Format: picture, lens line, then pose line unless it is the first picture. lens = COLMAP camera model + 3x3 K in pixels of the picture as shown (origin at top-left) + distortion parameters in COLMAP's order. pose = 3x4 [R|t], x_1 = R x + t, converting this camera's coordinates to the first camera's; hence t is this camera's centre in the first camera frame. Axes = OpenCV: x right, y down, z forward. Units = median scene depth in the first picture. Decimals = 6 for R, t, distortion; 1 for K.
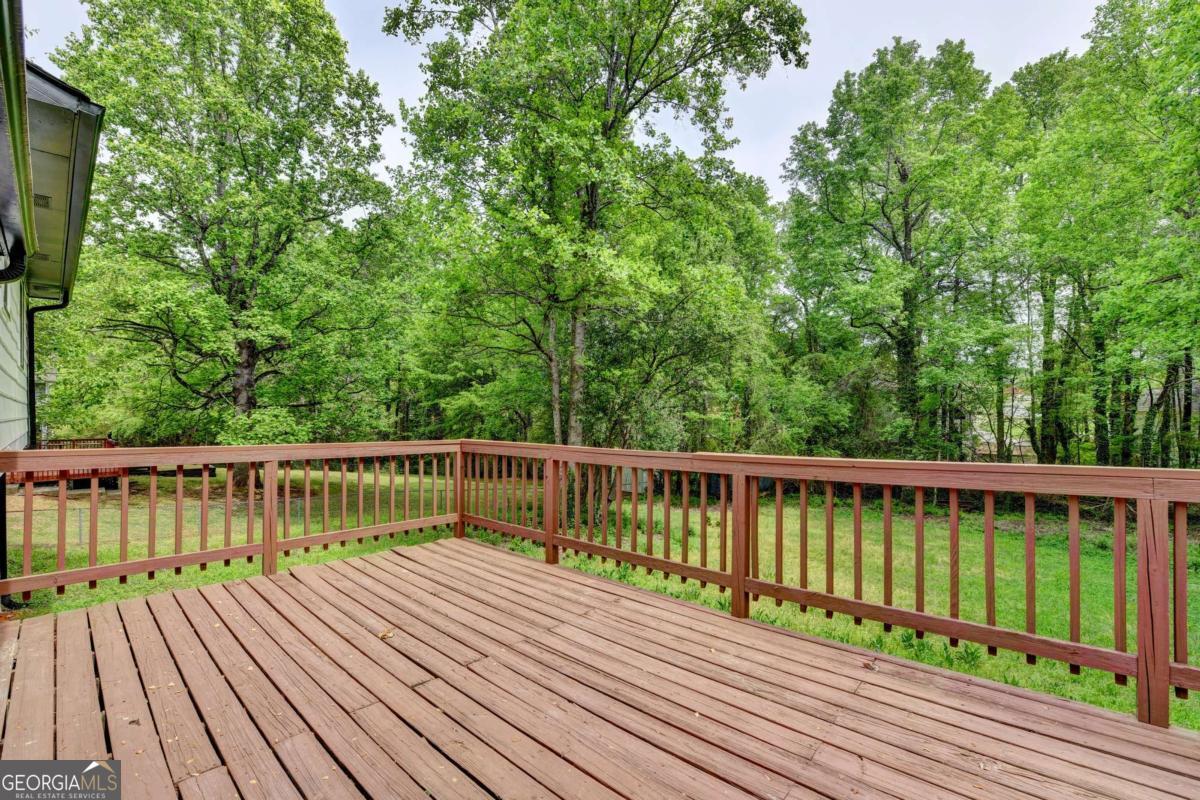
lens RADIAL K [[488.2, 0, 600.9], [0, 488.2, 415.3], [0, 0, 1]] dist [-0.012143, -0.005128]
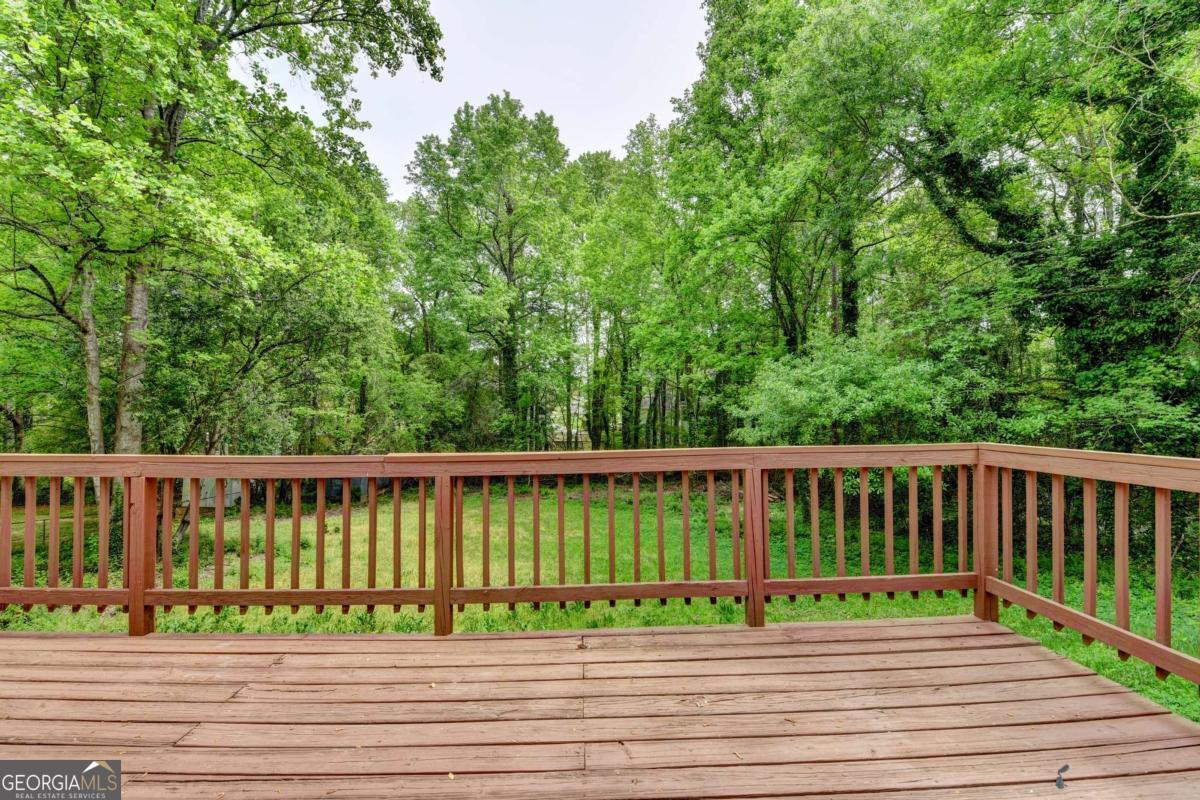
lens RADIAL K [[476.7, 0, 585.7], [0, 476.7, 401.4], [0, 0, 1]] dist [-0.011346, -0.005328]
pose [[0.740352, 0.013893, 0.672075, -0.014841], [0.000293, 0.999780, -0.020990, 0.000151], [-0.672219, 0.015737, 0.740185, 0.020779]]
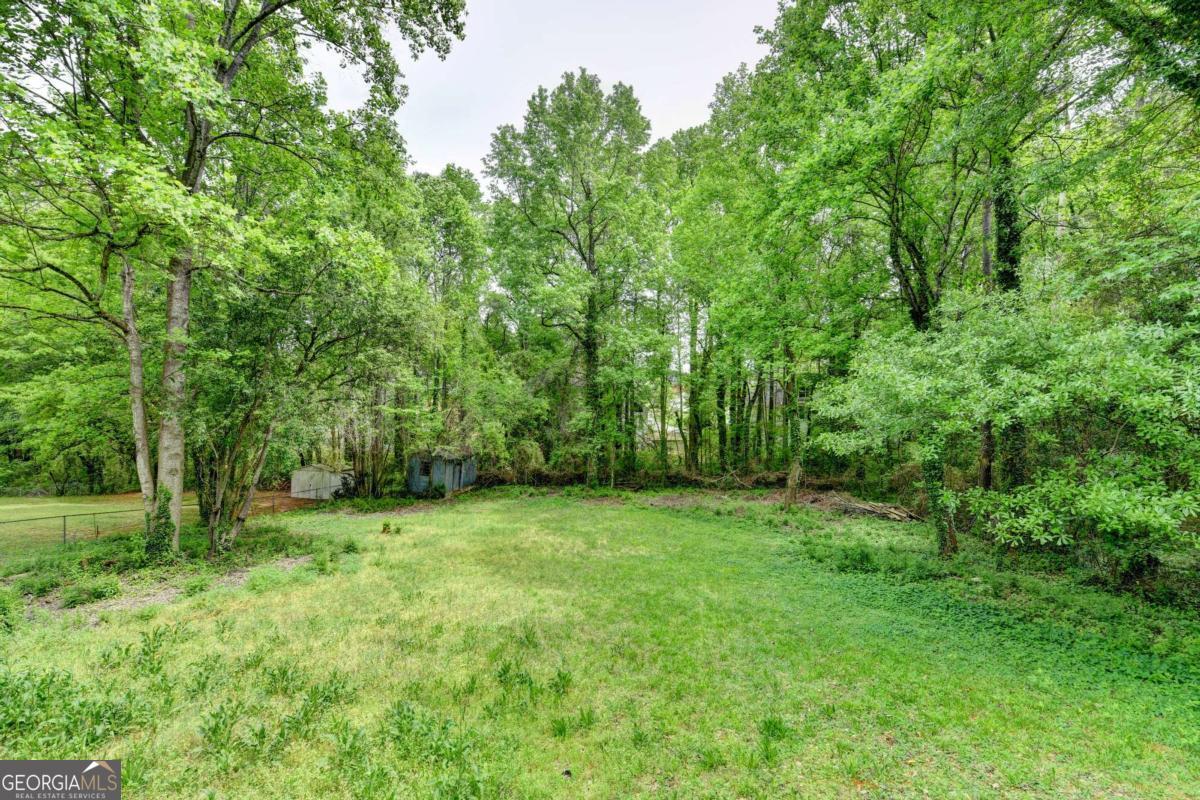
lens RADIAL K [[476.7, 0, 585.7], [0, 476.7, 401.4], [0, 0, 1]] dist [-0.011346, -0.005328]
pose [[0.873365, 0.006023, 0.487029, 0.111838], [0.001693, 0.999880, -0.015401, -0.000672], [-0.487064, 0.014275, 0.873250, 0.061142]]
